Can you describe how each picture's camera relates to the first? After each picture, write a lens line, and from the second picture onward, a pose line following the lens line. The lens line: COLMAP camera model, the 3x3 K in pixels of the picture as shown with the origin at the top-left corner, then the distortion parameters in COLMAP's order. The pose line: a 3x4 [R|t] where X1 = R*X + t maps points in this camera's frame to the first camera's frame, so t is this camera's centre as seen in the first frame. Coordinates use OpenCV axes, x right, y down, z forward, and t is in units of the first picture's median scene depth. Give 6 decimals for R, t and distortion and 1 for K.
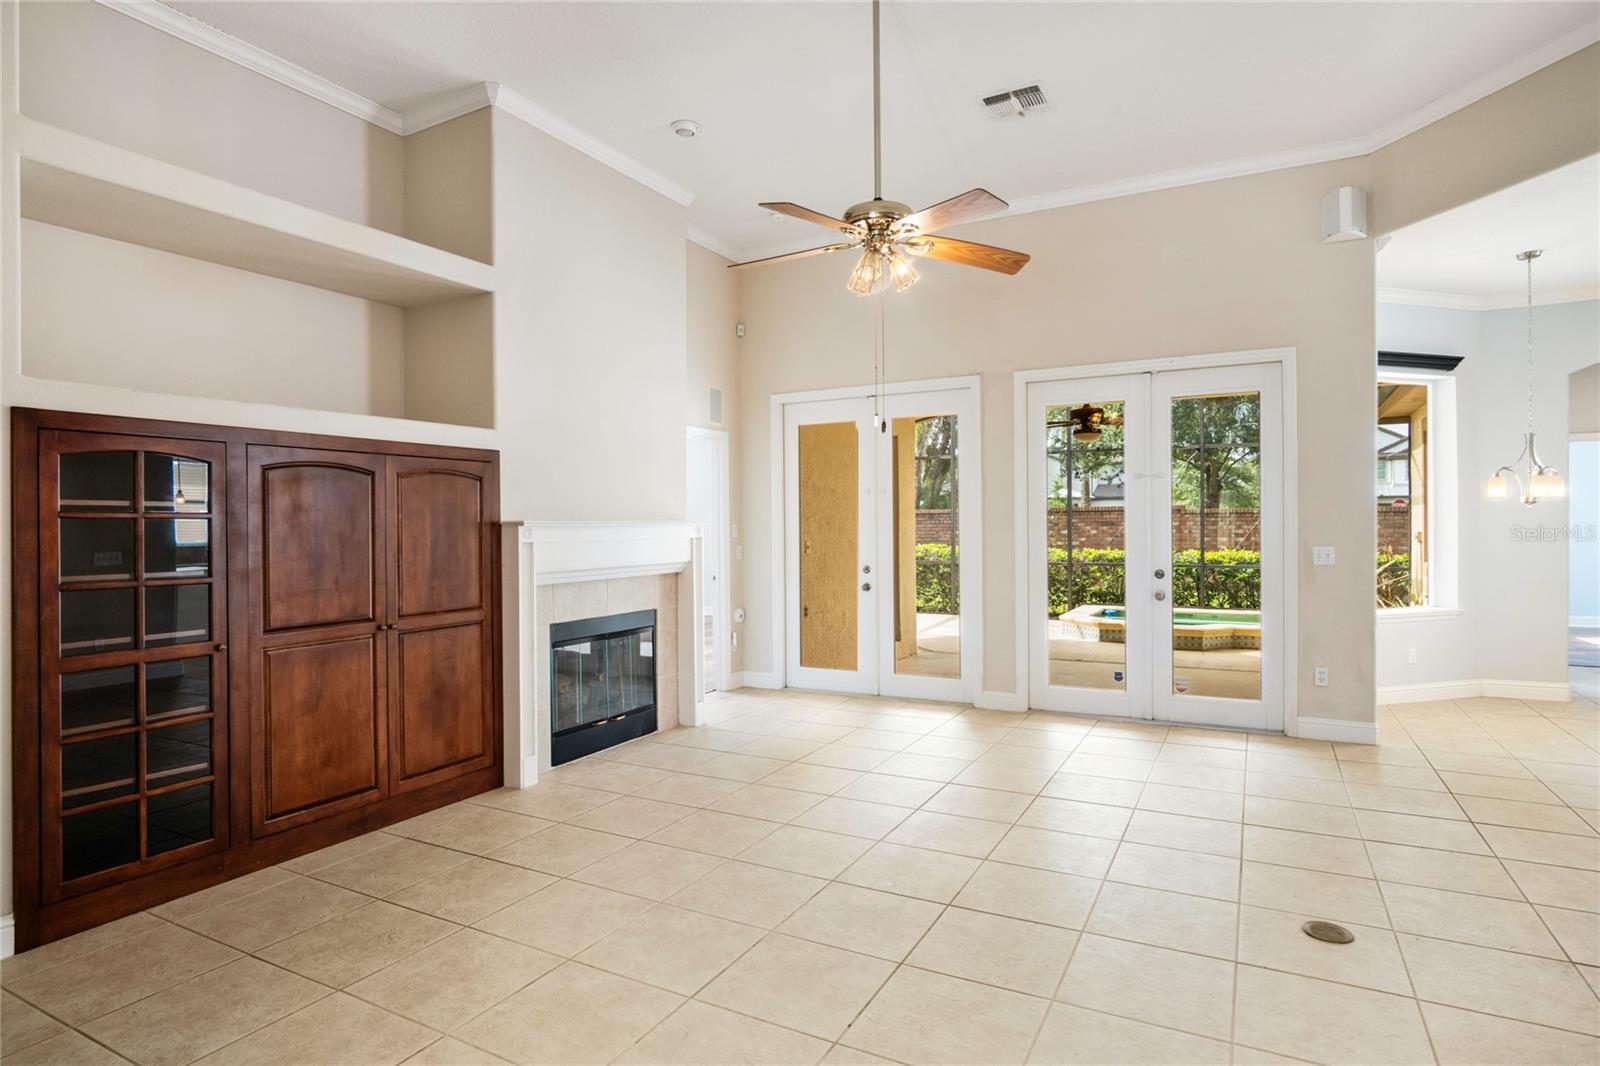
lens RADIAL K [[858.7, 0, 801.7], [0, 858.7, 526.8], [0, 0, 1]] dist [-0.031524, 0.005600]
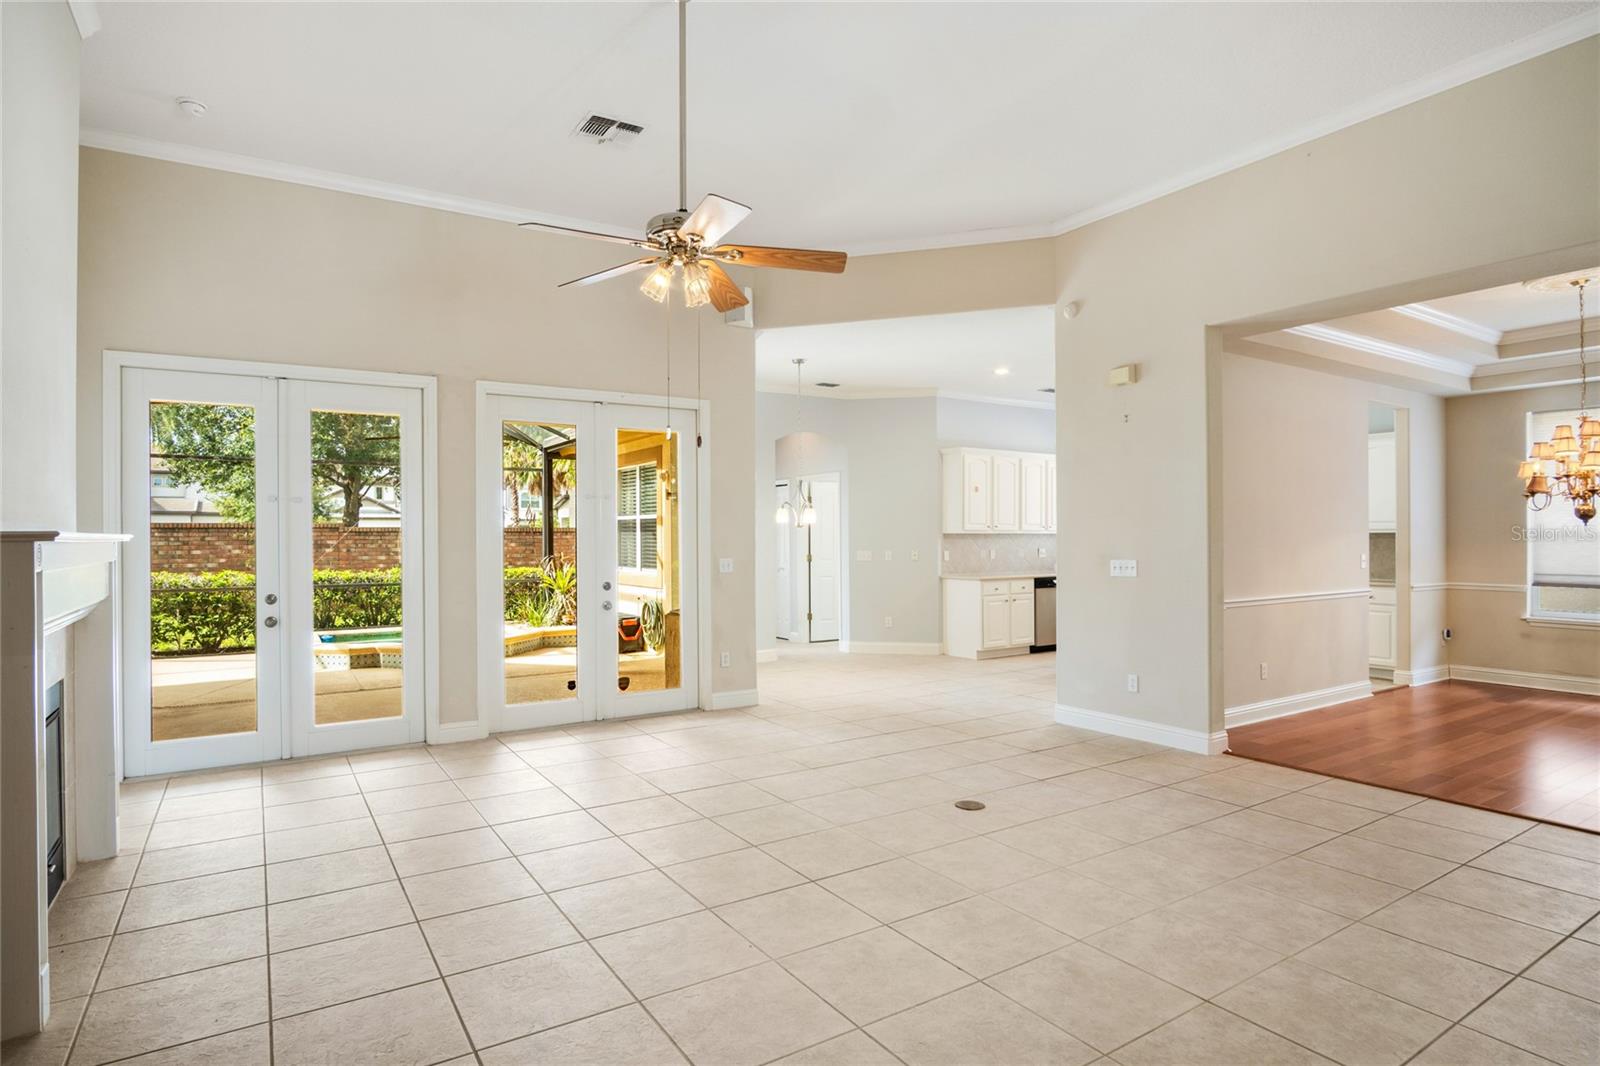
lens RADIAL K [[858.7, 0, 795.1], [0, 858.7, 517.4], [0, 0, 1]] dist [-0.031524, 0.005600]
pose [[0.484070, 0.024623, 0.874683, -0.469183], [0.005431, 0.999500, -0.031142, 0.003108], [-0.875012, 0.019825, 0.483695, 0.271388]]
